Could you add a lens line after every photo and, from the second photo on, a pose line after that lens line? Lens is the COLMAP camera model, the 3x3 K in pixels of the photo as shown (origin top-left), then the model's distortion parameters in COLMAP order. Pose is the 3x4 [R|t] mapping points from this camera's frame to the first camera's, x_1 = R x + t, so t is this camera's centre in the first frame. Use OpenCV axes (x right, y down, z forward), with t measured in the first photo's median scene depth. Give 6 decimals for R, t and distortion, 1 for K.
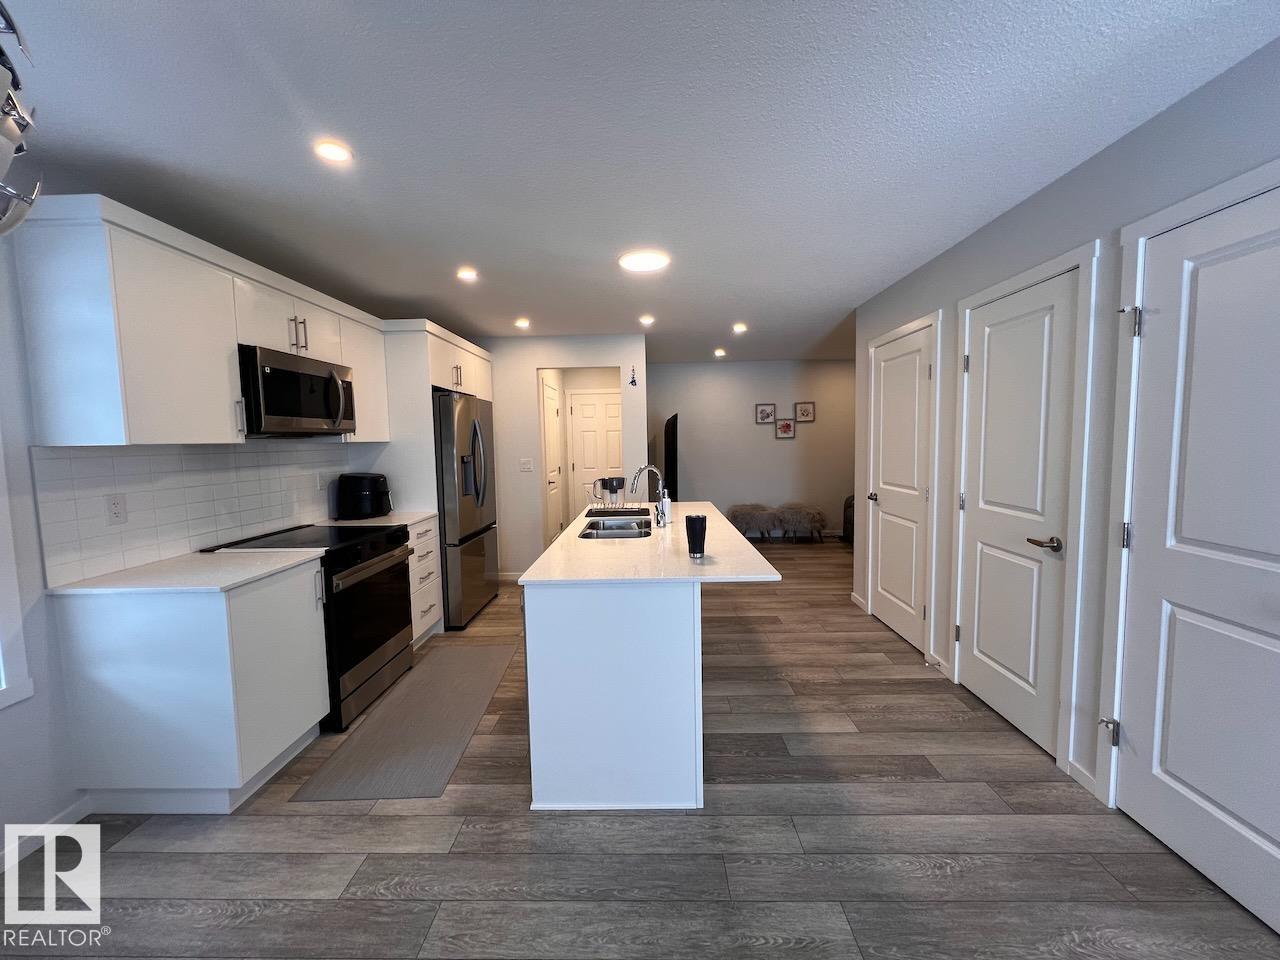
lens RADIAL K [[515.0, 0, 637.1], [0, 515.0, 478.2], [0, 0, 1]] dist [-0.001958, 0.000384]
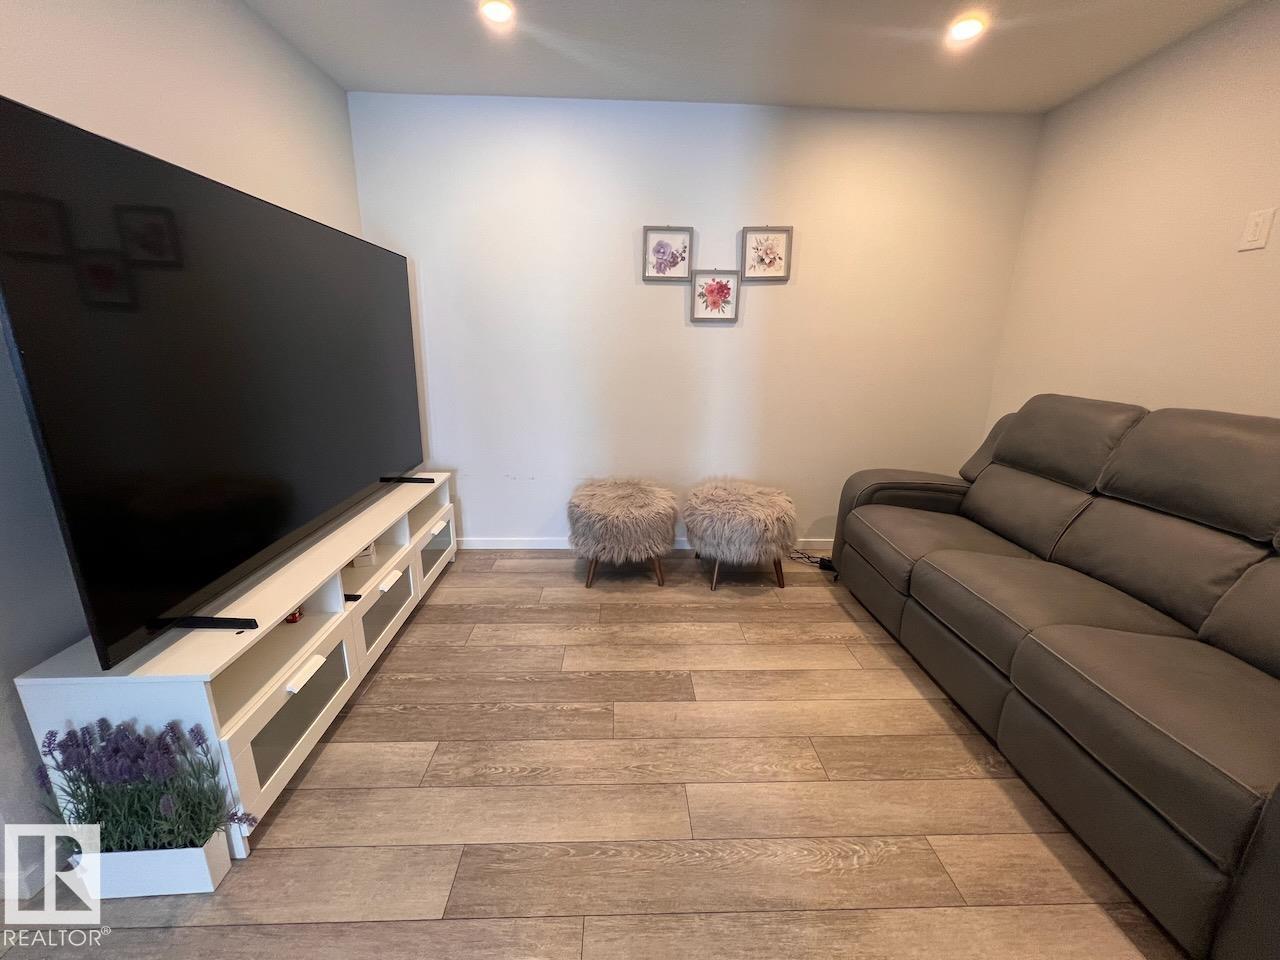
lens RADIAL K [[513.8, 0, 637.6], [0, 513.8, 479.0], [0, 0, 1]] dist [-0.002859, 0.000816]
pose [[0.997660, 0.018383, 0.065858, 0.487866], [-0.030261, 0.982428, 0.184172, -0.067943], [-0.061315, -0.185734, 0.980685, 1.401051]]
